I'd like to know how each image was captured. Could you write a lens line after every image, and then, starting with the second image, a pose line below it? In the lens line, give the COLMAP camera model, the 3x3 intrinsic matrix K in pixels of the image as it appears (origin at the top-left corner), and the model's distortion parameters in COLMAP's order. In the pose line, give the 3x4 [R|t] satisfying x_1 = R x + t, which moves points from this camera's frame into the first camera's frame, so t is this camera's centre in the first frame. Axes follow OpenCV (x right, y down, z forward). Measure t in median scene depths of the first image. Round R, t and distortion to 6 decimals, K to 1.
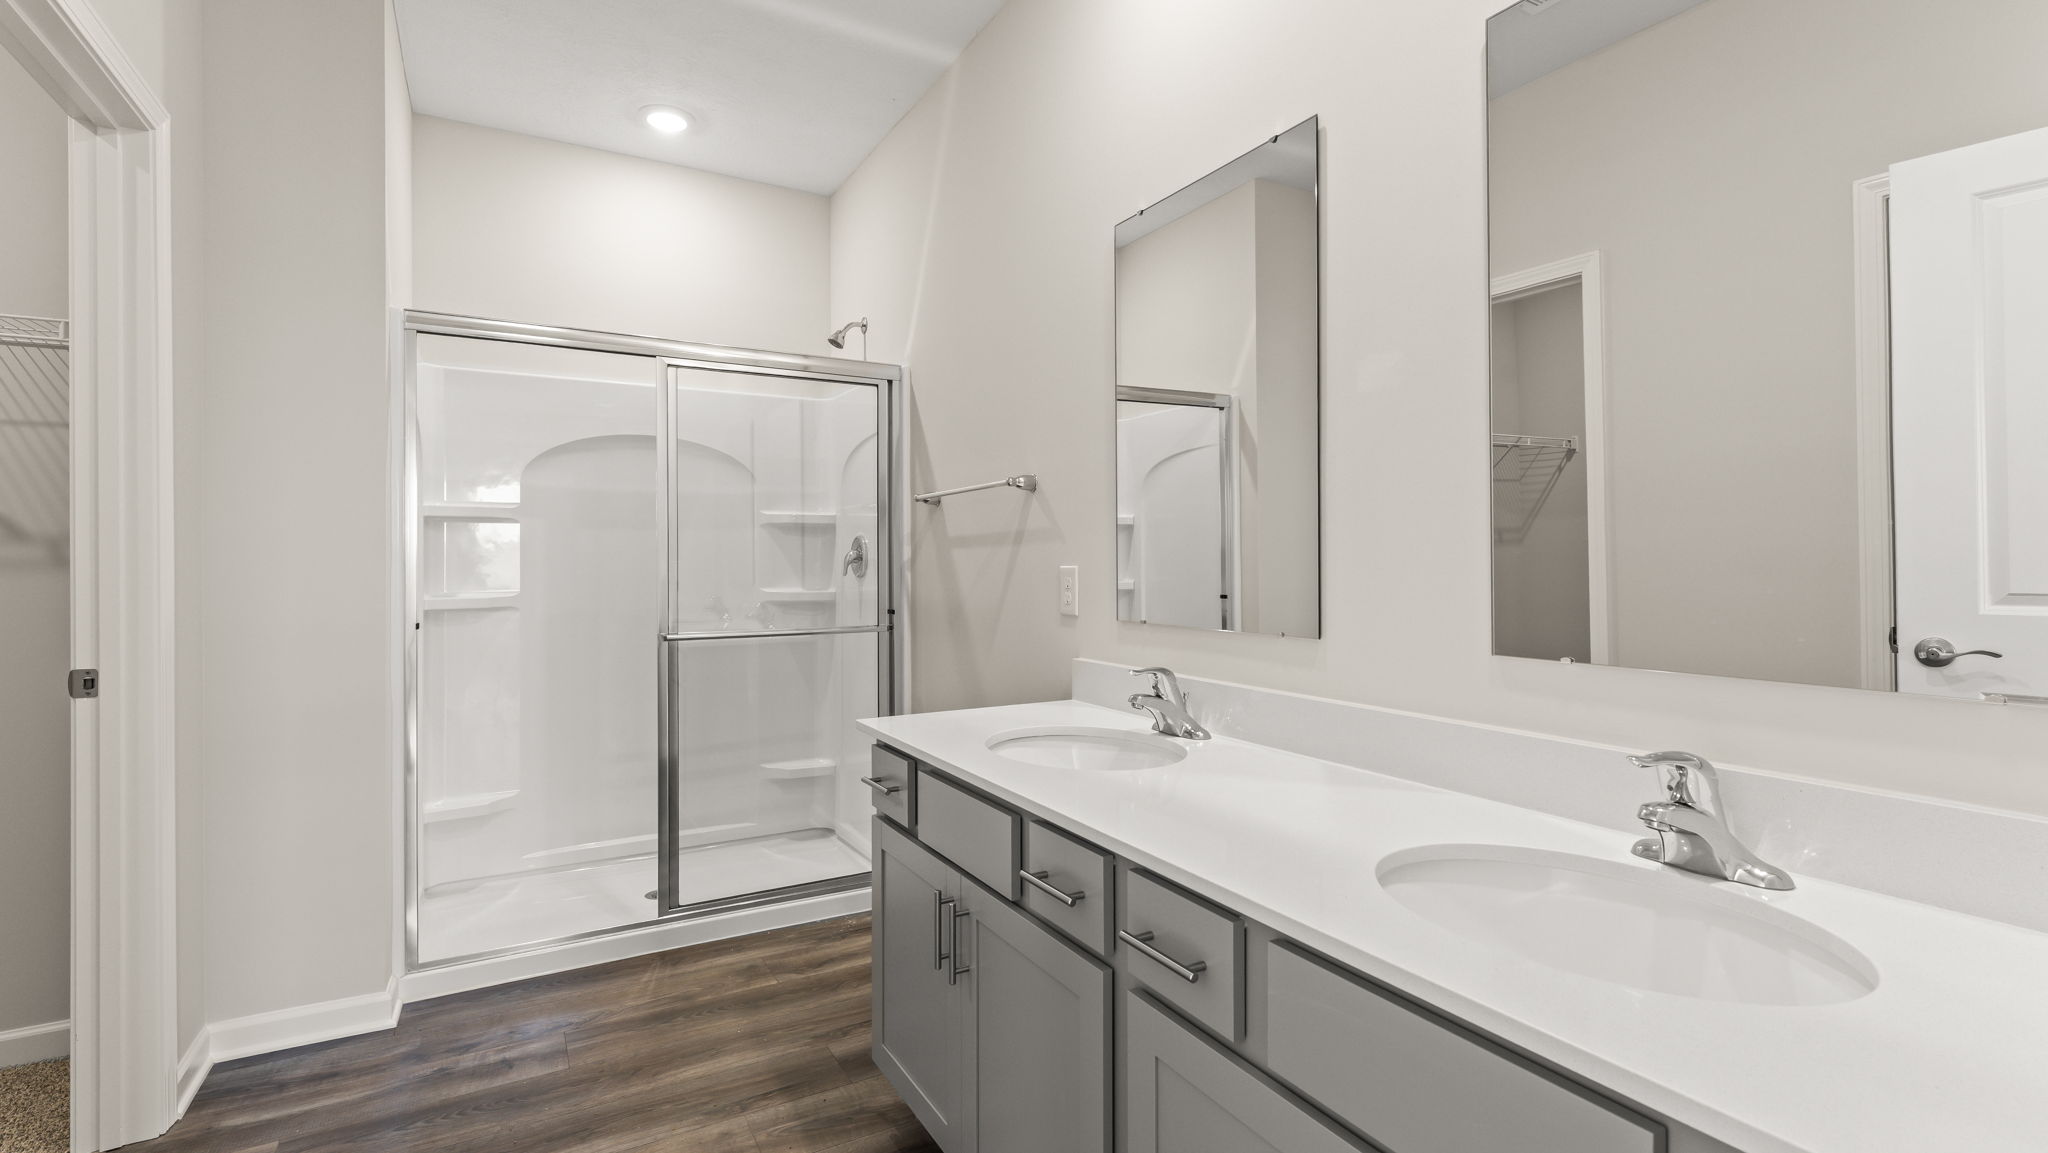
lens RADIAL K [[911.5, 0, 1018.8], [0, 911.5, 564.8], [0, 0, 1]] dist [-0.002793, -0.000471]
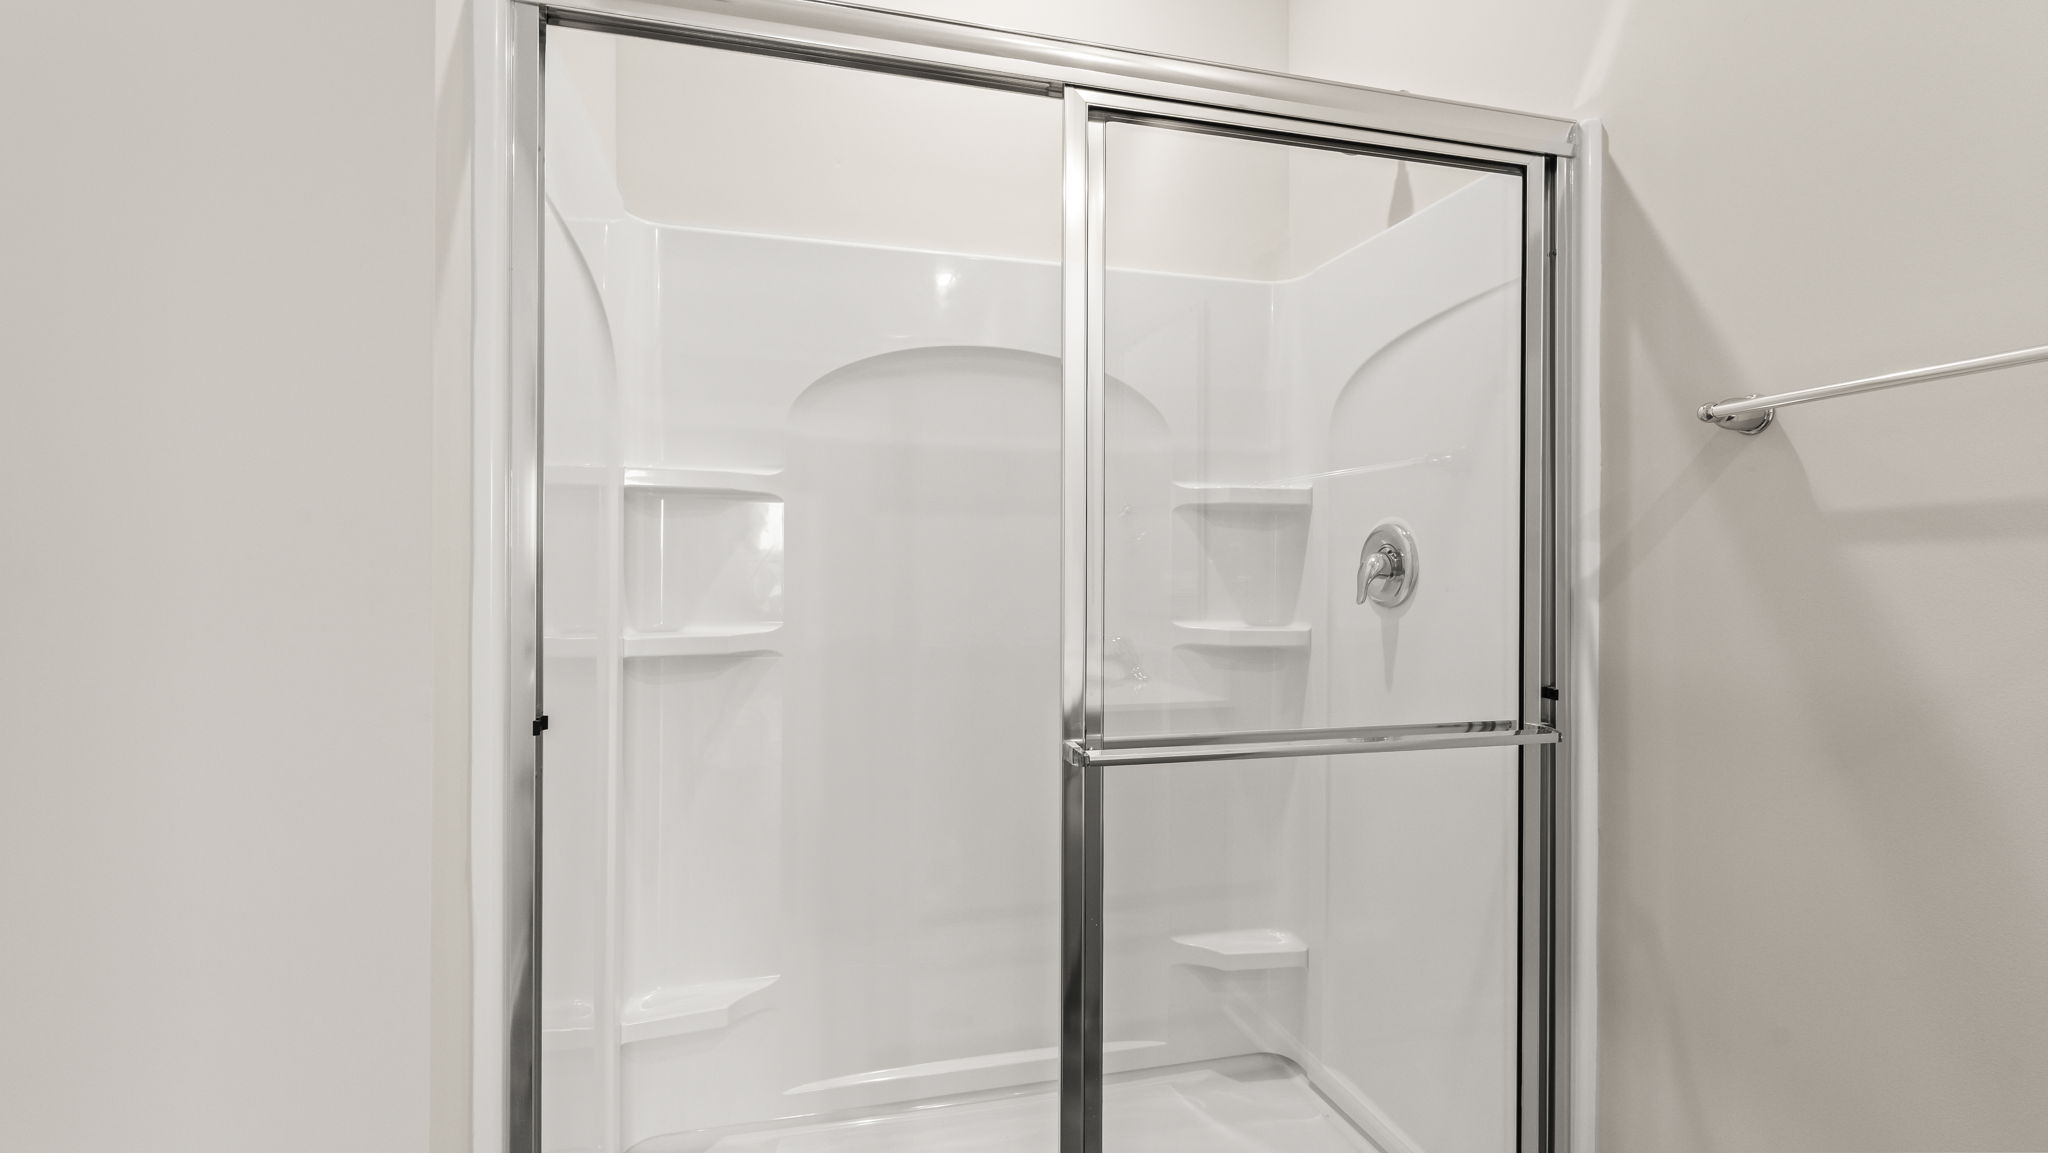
lens RADIAL K [[911.5, 0, 1018.8], [0, 911.5, 564.8], [0, 0, 1]] dist [-0.002793, -0.000471]
pose [[0.962991, 0.002463, -0.269521, -0.239249], [-0.005109, 0.999945, -0.009116, -0.003832], [0.269484, 0.010156, 0.962951, 0.464592]]
